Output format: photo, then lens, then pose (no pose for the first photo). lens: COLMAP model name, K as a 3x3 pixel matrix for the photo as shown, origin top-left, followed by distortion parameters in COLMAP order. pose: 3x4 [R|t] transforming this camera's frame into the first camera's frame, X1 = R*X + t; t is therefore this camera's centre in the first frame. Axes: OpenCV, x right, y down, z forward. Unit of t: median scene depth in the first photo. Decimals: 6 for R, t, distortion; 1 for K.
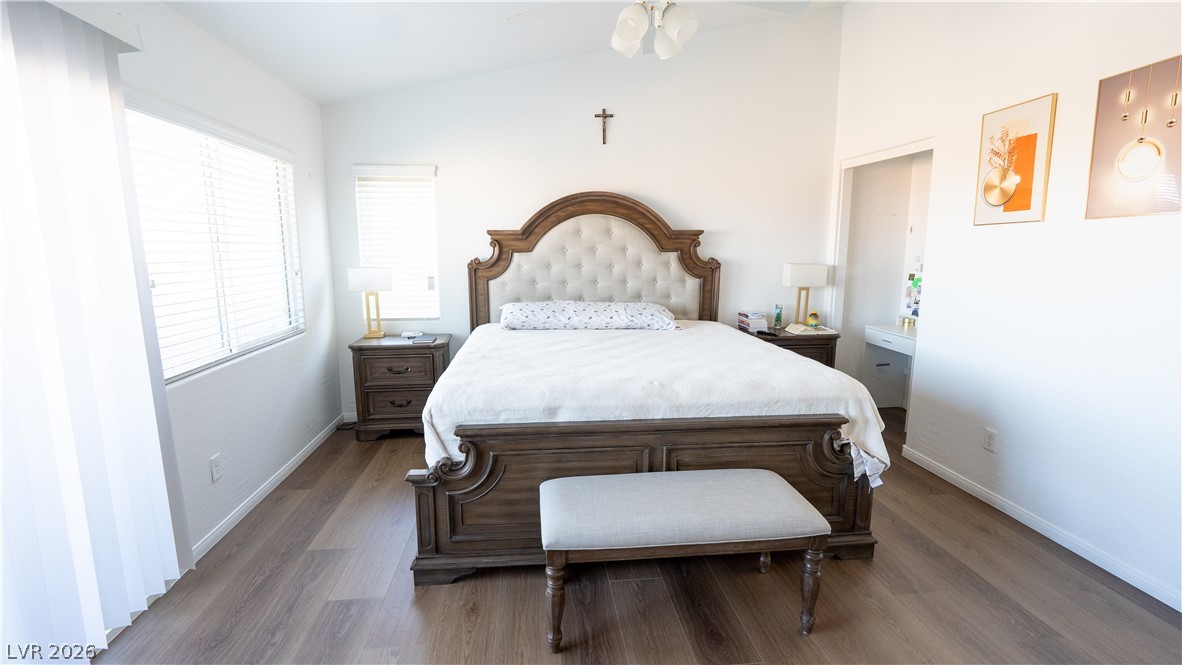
lens RADIAL K [[526.7, 0, 584.8], [0, 526.7, 327.5], [0, 0, 1]] dist [-0.010579, 0.001484]
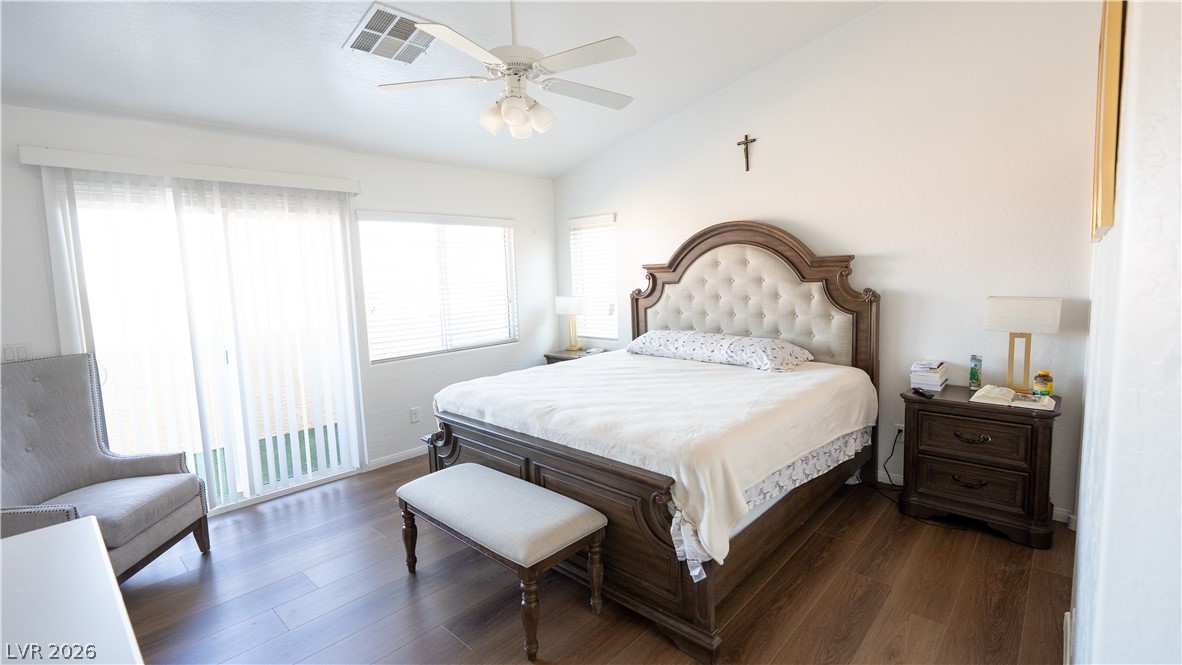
lens RADIAL K [[526.7, 0, 584.8], [0, 526.7, 327.5], [0, 0, 1]] dist [-0.010579, 0.001484]
pose [[0.652527, 0.056332, -0.755668, 0.583579], [-0.081114, 0.996696, 0.004258, -0.044181], [0.753411, 0.058517, 0.654941, 0.166135]]
